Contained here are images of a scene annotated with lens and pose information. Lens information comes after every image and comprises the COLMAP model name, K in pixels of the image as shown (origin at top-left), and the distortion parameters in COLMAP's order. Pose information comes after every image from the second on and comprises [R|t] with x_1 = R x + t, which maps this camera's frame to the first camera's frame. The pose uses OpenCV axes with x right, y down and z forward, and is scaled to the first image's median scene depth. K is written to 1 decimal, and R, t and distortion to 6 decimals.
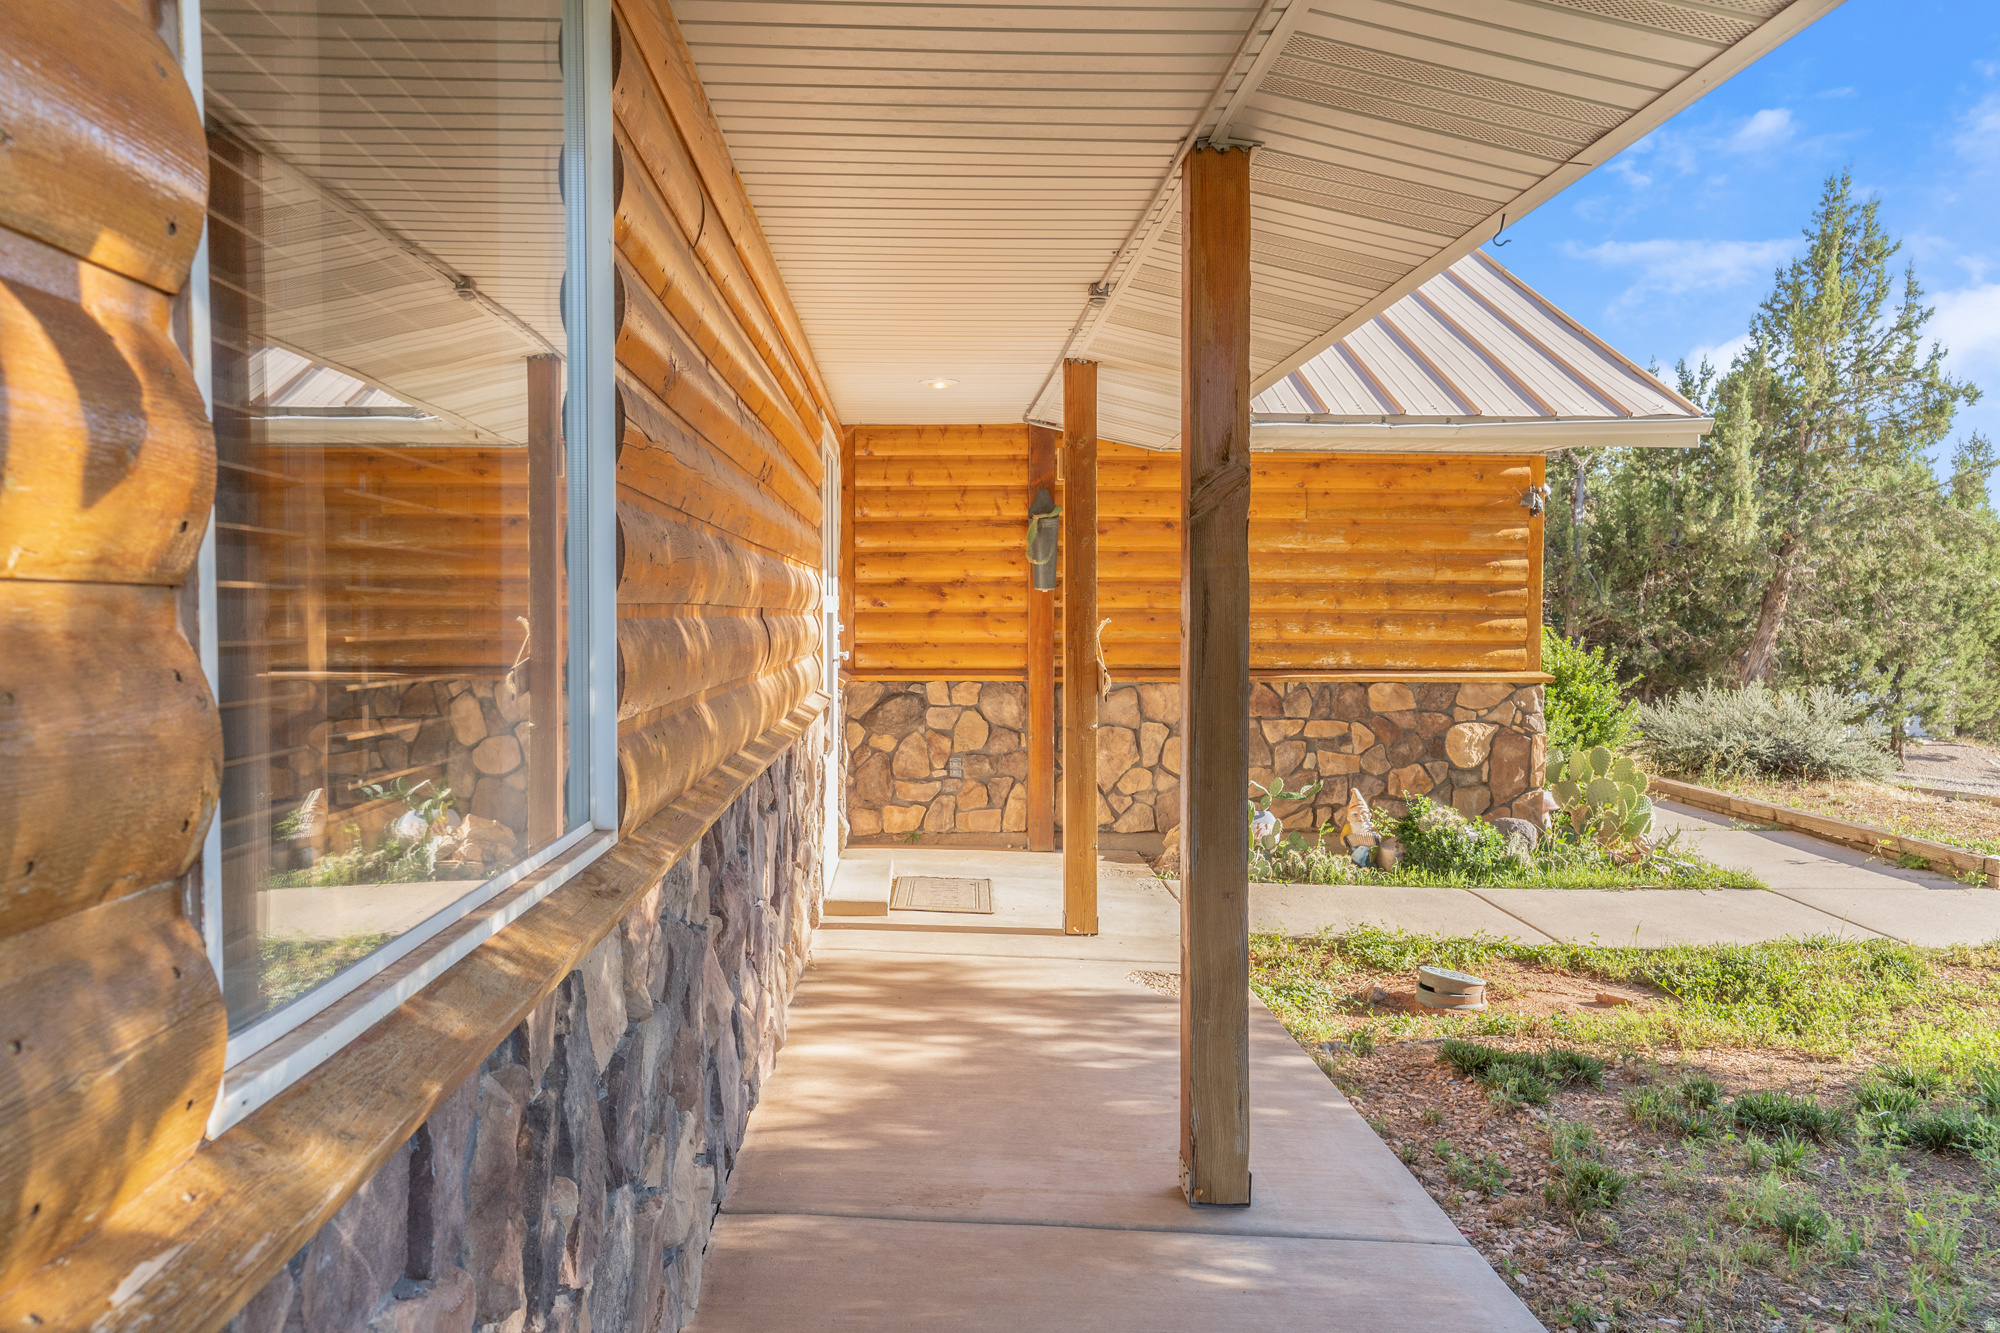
lens RADIAL K [[1586.1, 0, 996.9], [0, 1586.1, 662.6], [0, 0, 1]] dist [0.009325, 0.027061]
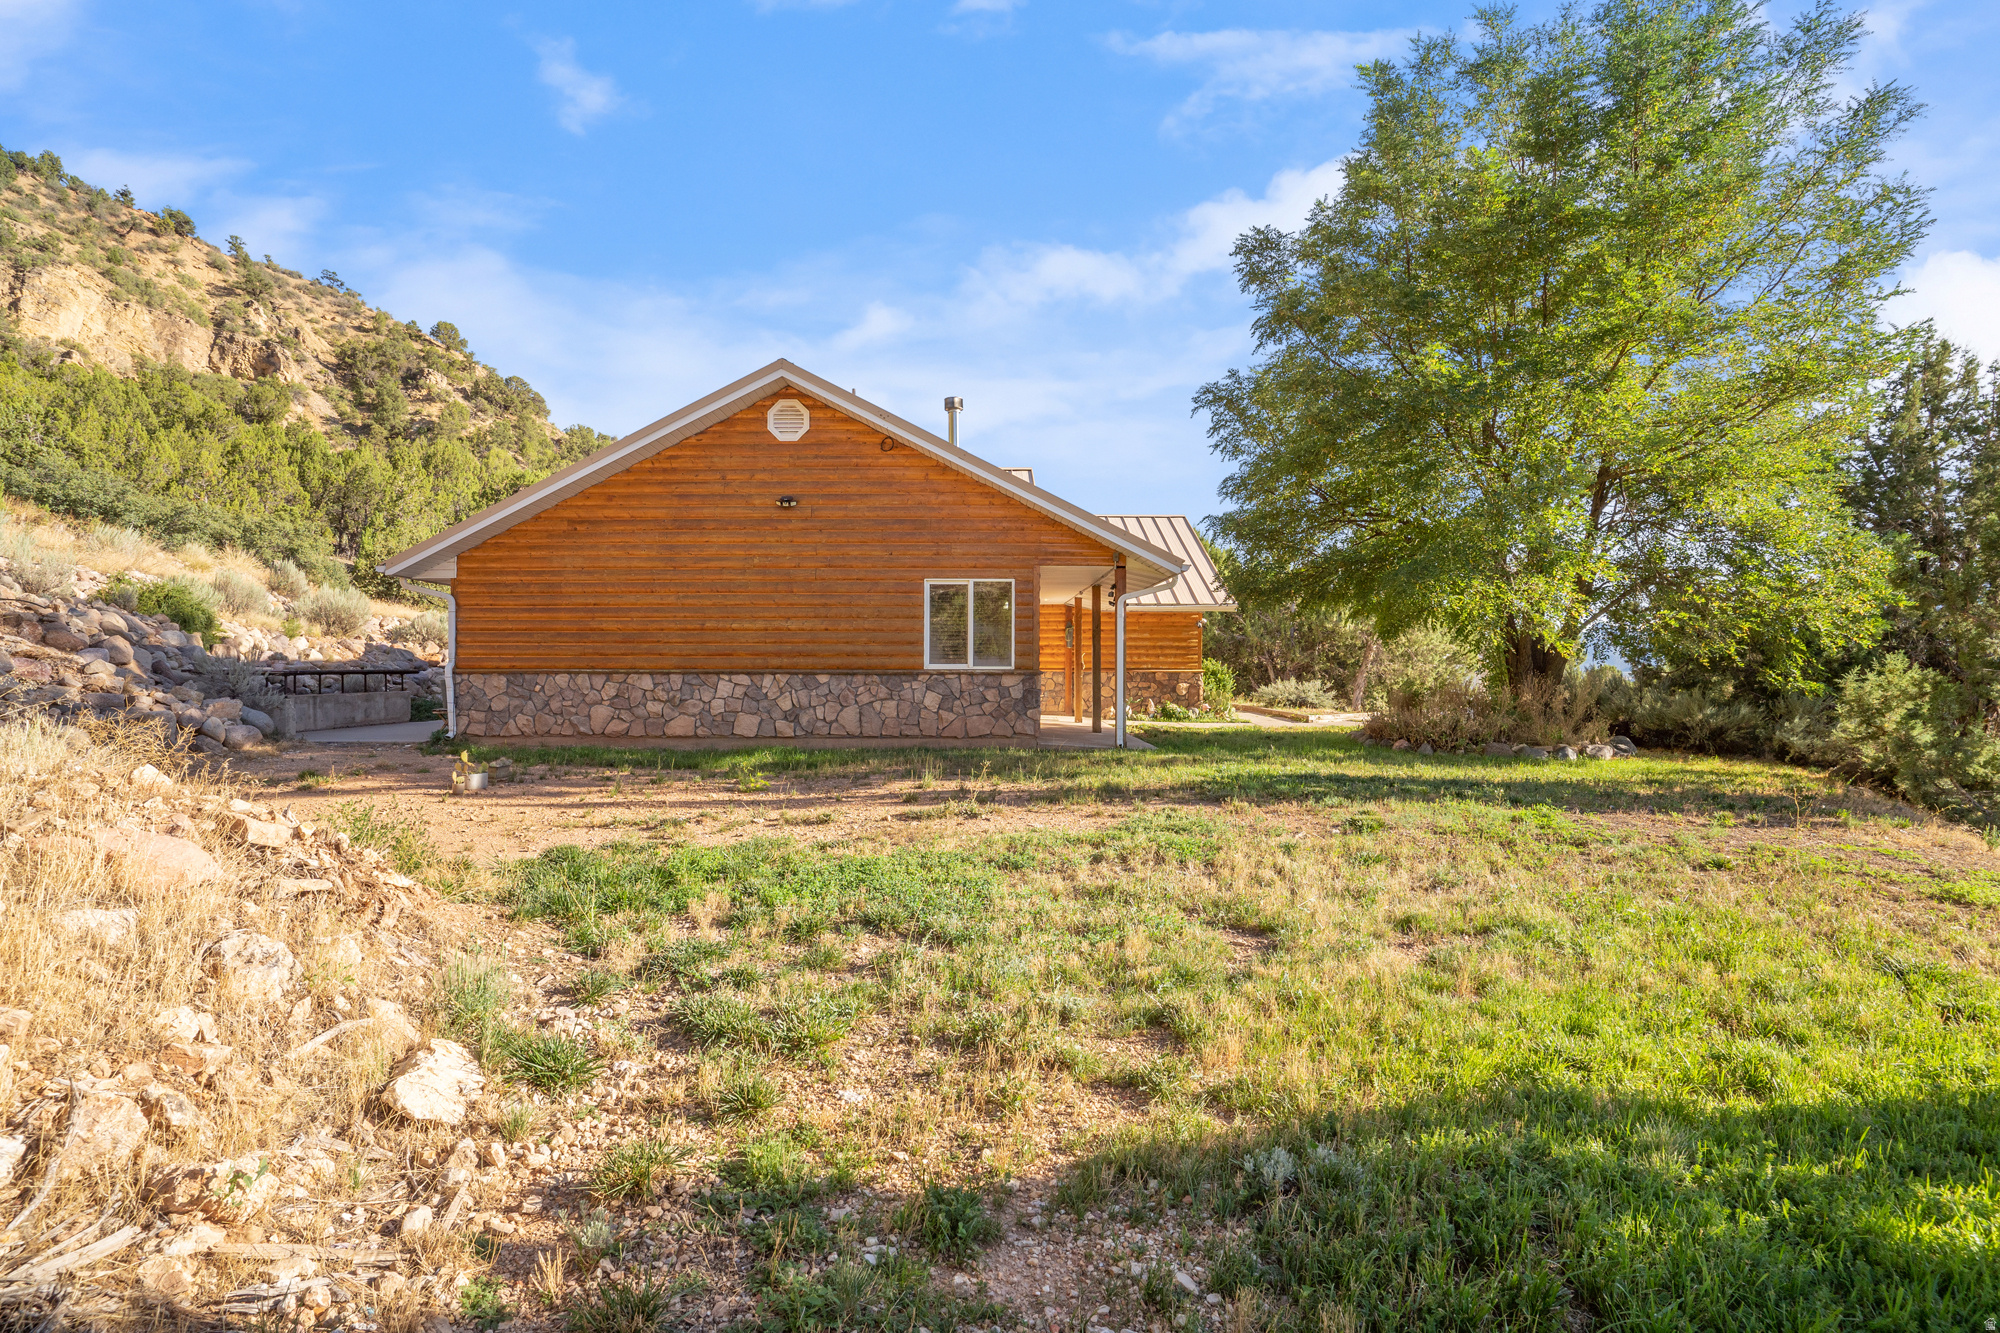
lens RADIAL K [[1020.3, 0, 1001.3], [0, 1020.3, 667.5], [0, 0, 1]] dist [-0.016615, 0.000634]
pose [[0.999559, 0.001705, -0.029661, -0.062242], [-0.002685, 0.999450, -0.033043, 0.085453], [0.029588, 0.033109, 0.999014, -1.479533]]
